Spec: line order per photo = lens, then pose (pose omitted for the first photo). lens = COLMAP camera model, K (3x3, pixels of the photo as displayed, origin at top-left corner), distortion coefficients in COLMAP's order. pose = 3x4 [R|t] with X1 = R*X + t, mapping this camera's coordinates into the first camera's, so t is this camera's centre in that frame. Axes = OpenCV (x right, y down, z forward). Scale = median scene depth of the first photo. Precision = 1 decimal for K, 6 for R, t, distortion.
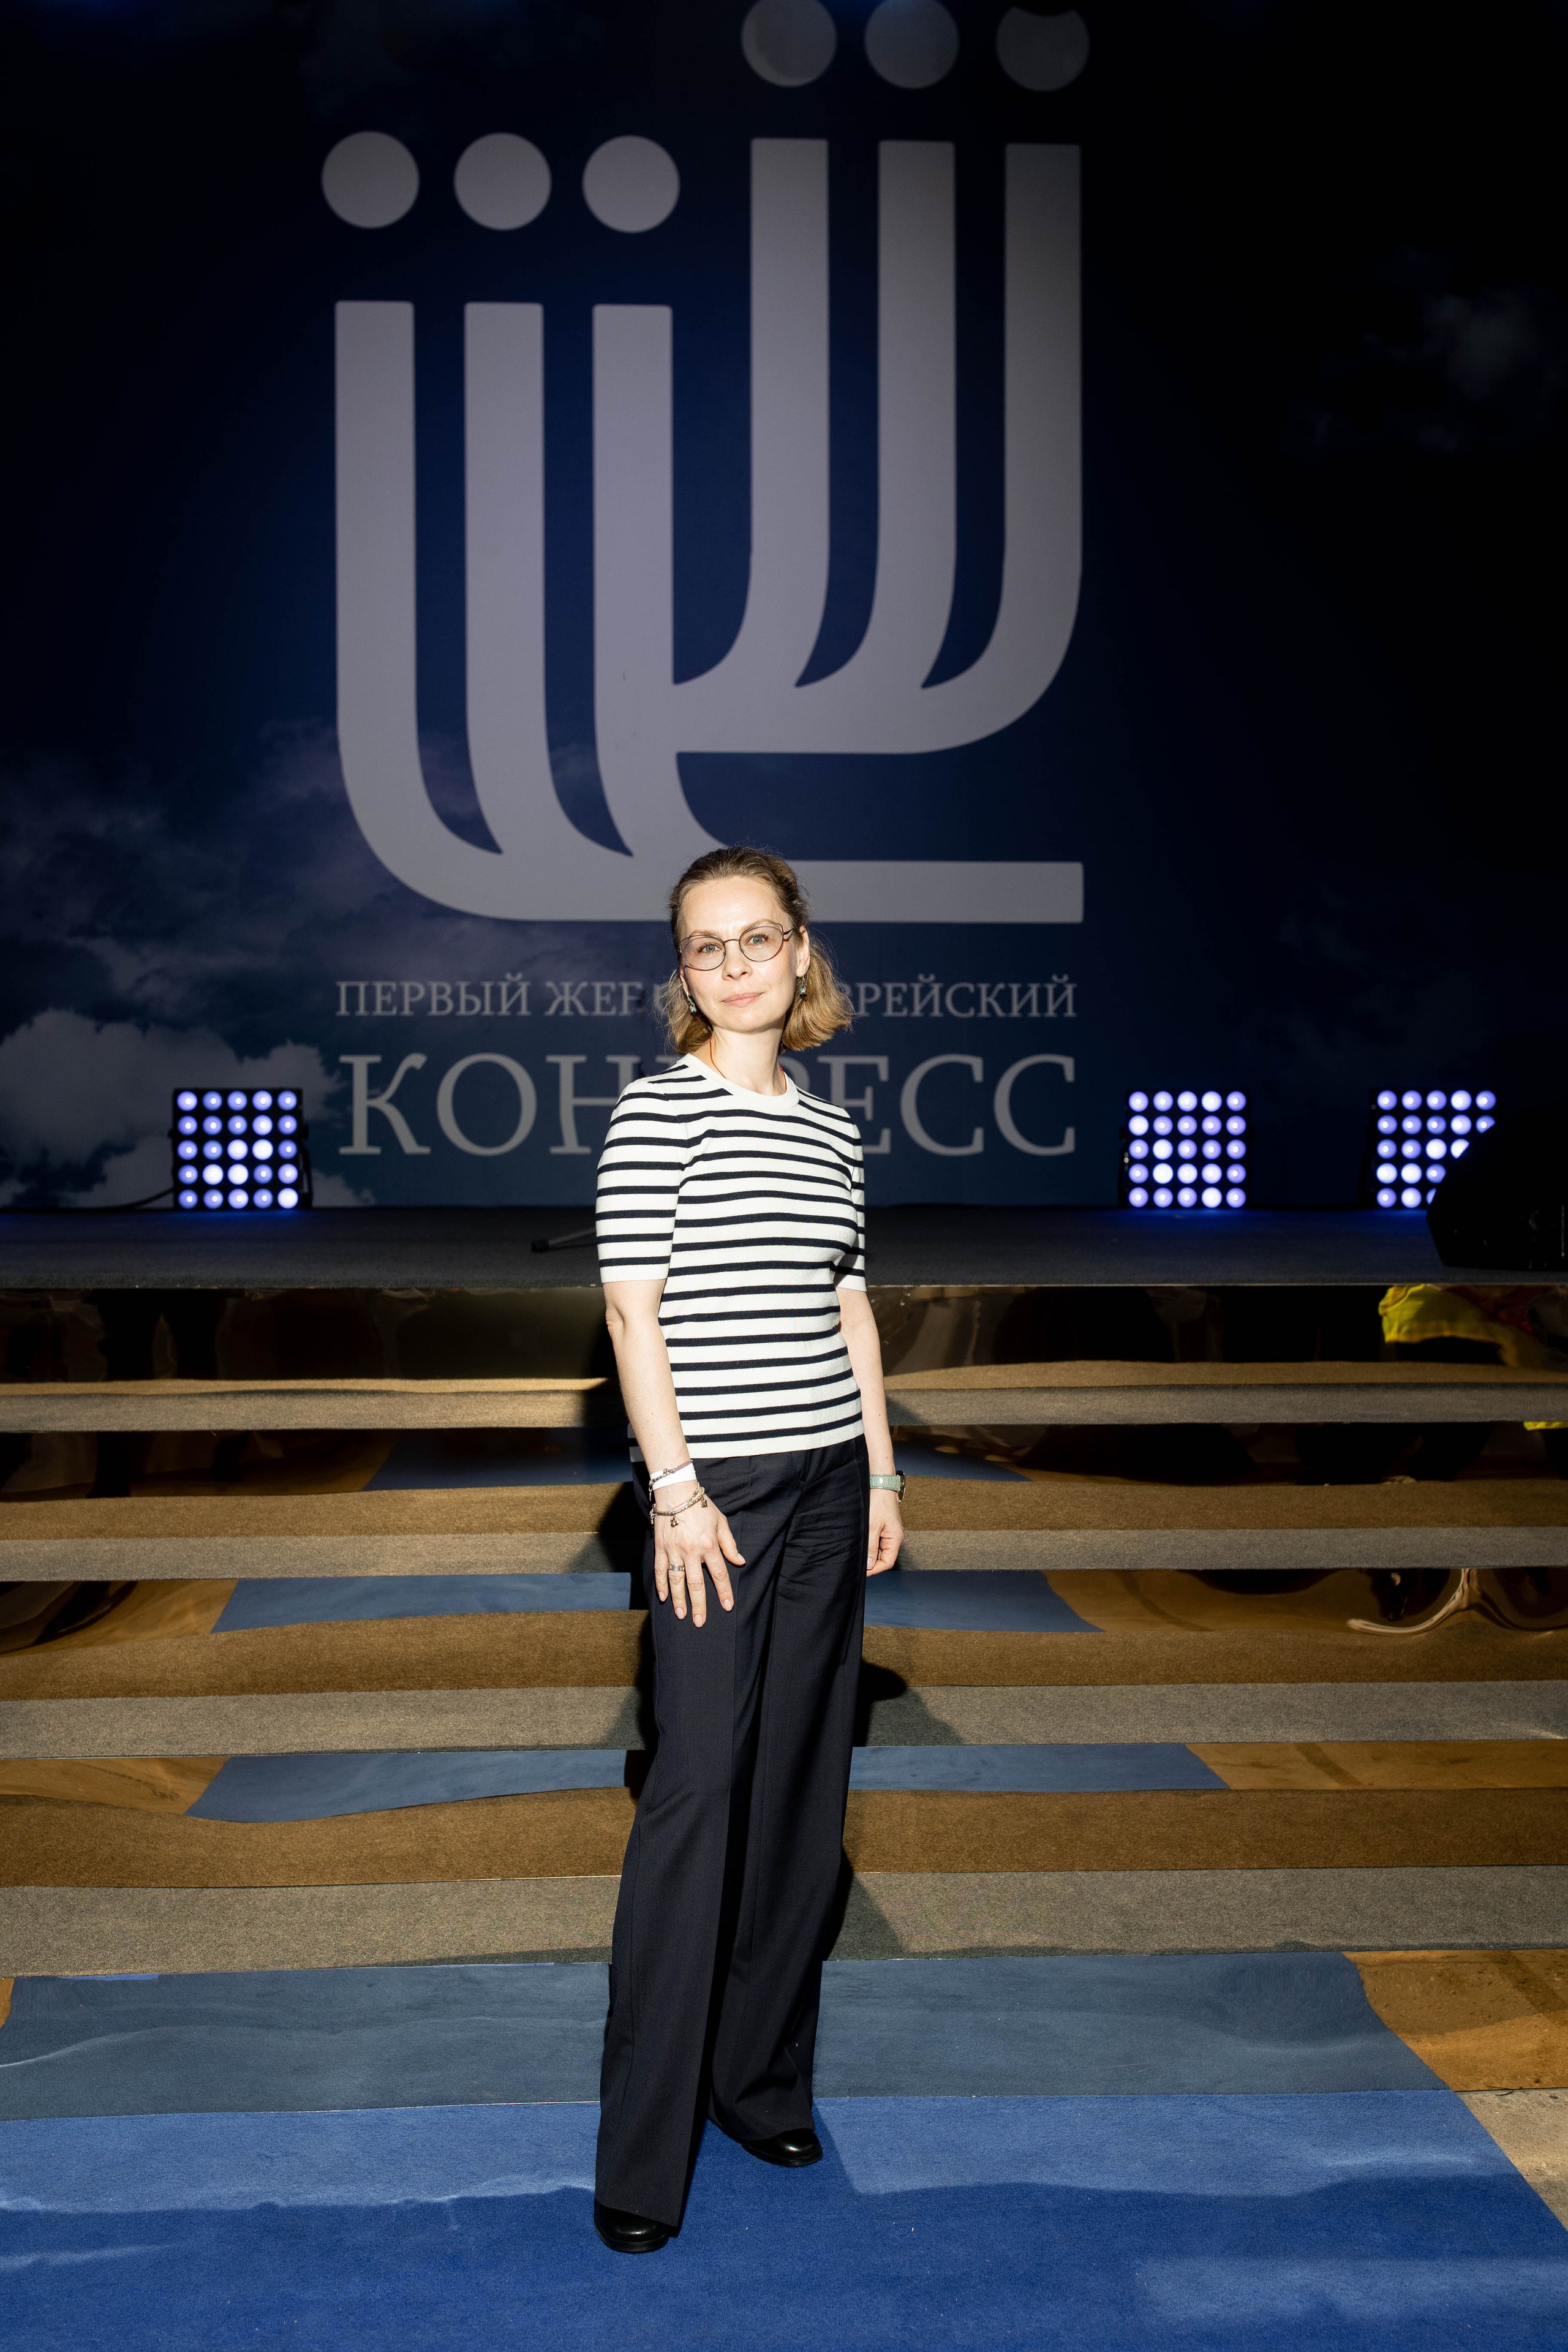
lens RADIAL K [[2233.7, 0, 784.0], [0, 2233.7, 1176.0], [0, 0, 1]] dist [0.010239, -0.014756]
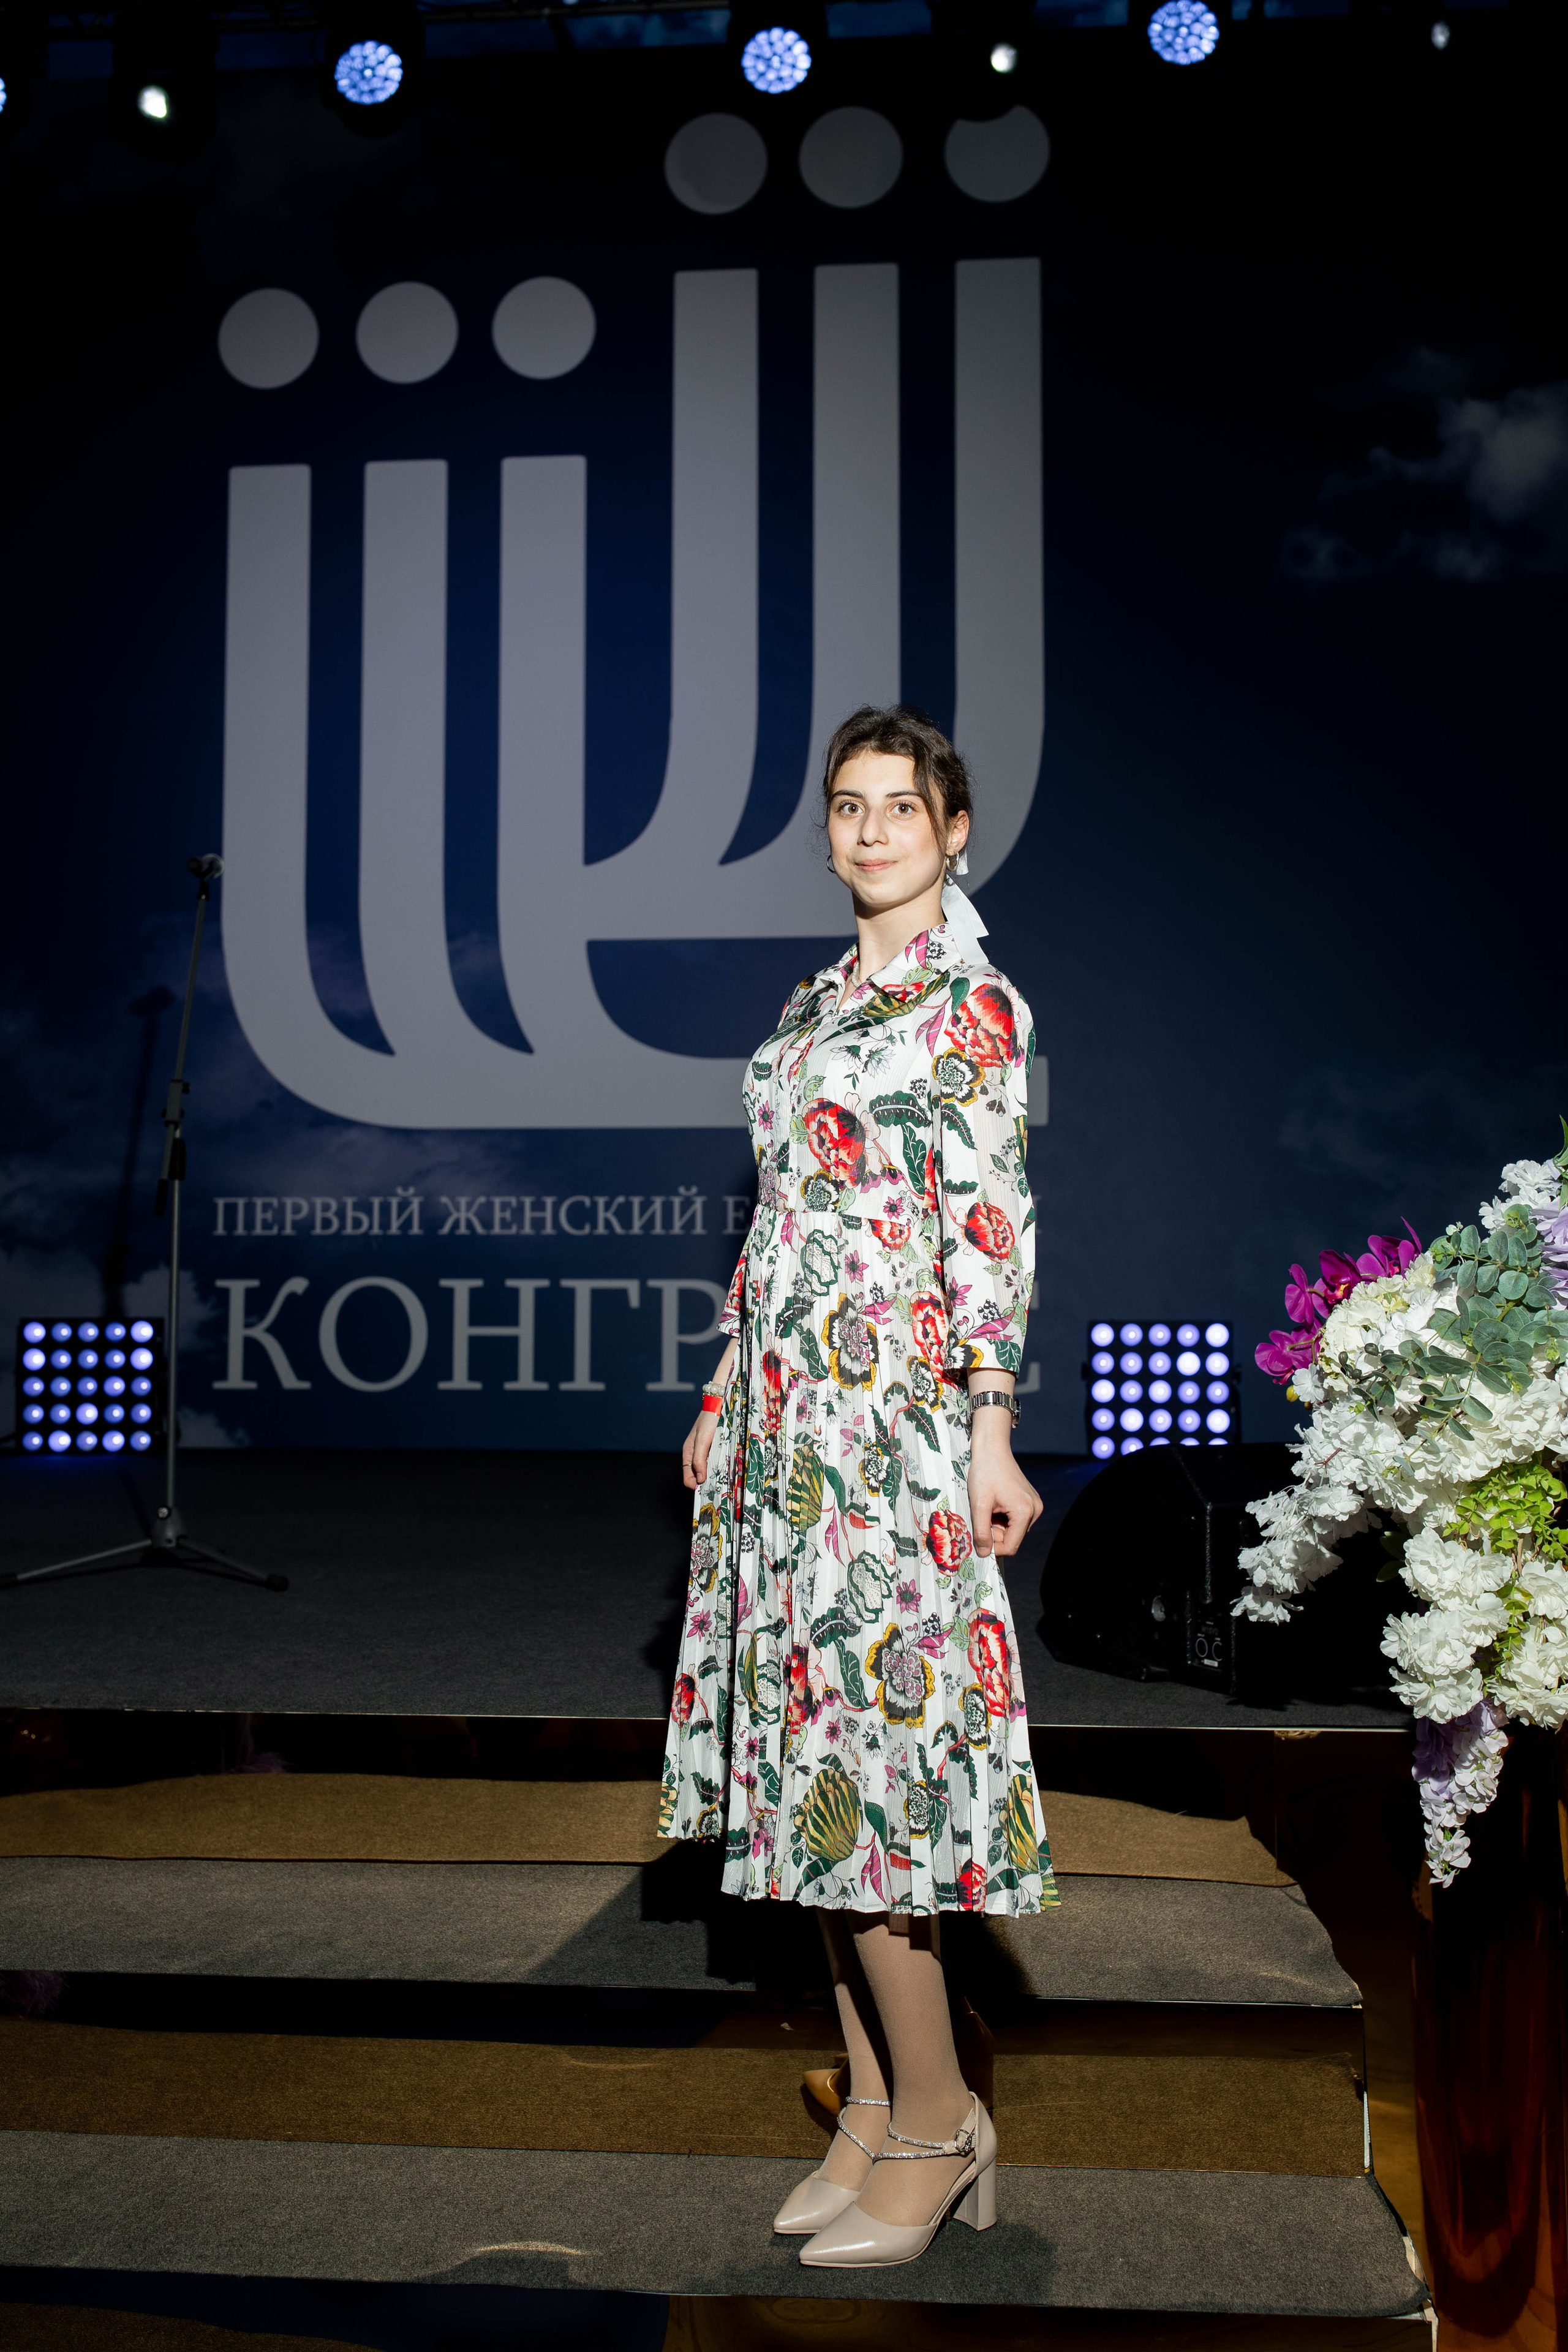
lens RADIAL K [[2233.7, 0, 784.0], [0, 2233.7, 1176.0], [0, 0, 1]] dist [0.010239, -0.014756]
pose [[0.991379, -0.005795, -0.130899, 0.291154], [-0.003900, 0.997274, -0.073686, -0.059188], [0.130969, 0.073561, 0.988654, 0.263765]]
